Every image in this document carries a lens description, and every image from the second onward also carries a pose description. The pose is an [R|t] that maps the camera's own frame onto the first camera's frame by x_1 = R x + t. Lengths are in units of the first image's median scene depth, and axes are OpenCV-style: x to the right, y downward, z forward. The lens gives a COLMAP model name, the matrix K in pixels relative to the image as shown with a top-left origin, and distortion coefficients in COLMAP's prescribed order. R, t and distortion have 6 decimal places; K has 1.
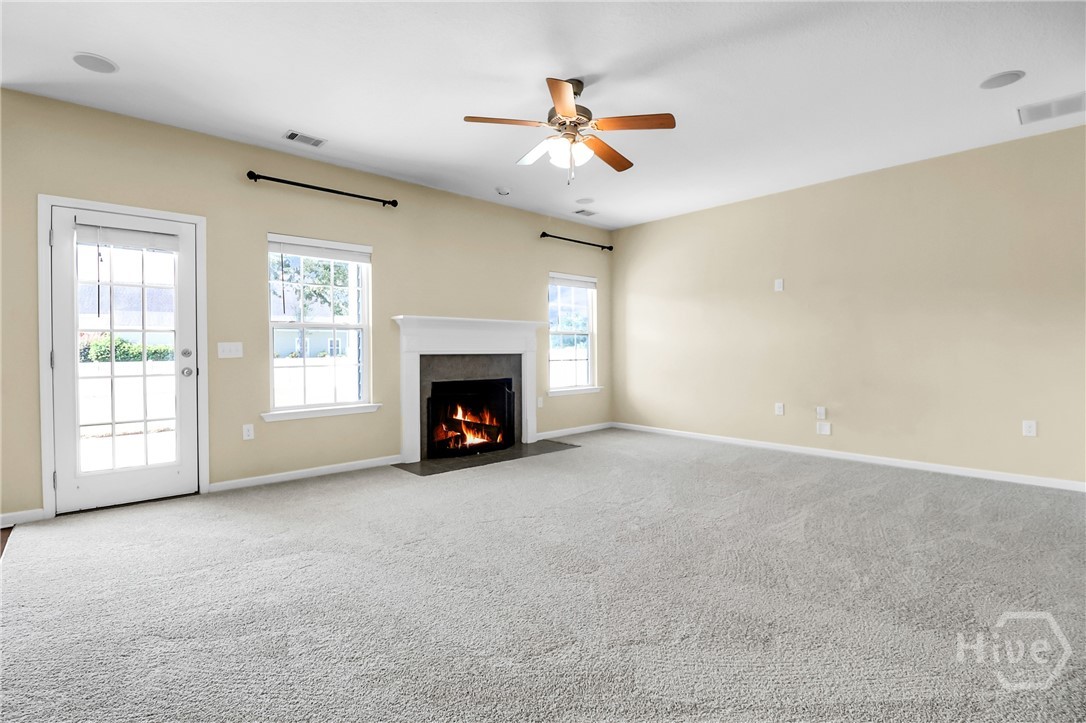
lens RADIAL K [[501.1, 0, 536.3], [0, 501.1, 354.9], [0, 0, 1]] dist [-0.015604, -0.000852]
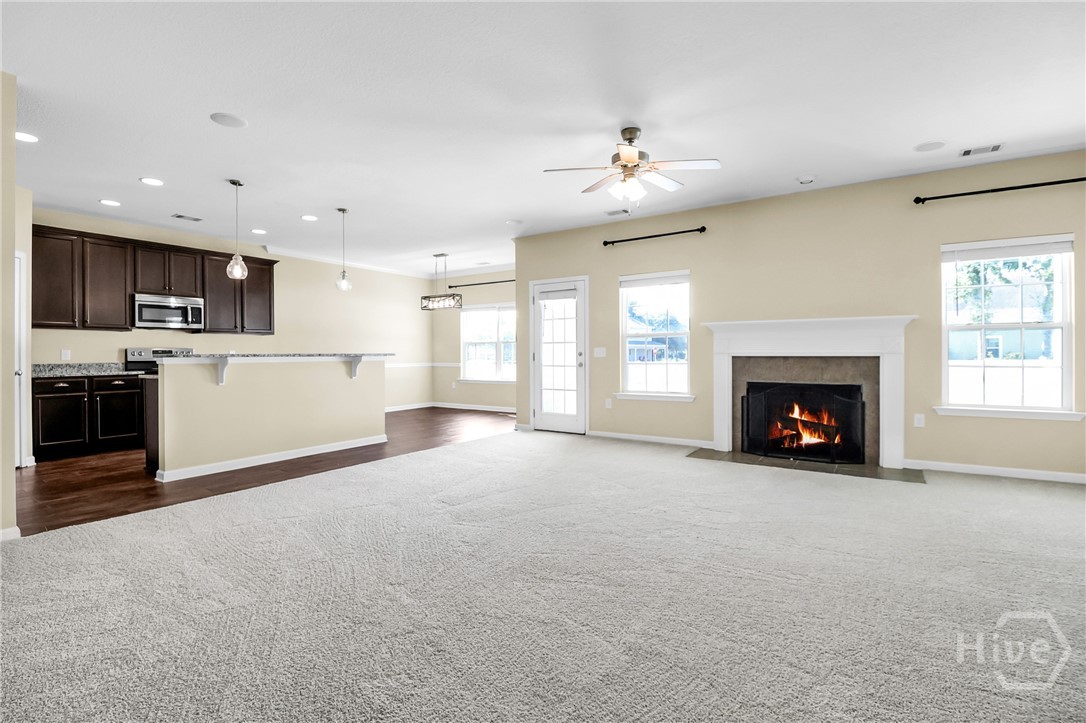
lens RADIAL K [[501.1, 0, 536.3], [0, 501.1, 354.9], [0, 0, 1]] dist [-0.015604, -0.000852]
pose [[0.241487, 0.004338, -0.970394, 0.705416], [-0.007929, 0.999965, 0.002498, -0.002645], [0.970372, 0.007091, 0.241513, 0.296487]]
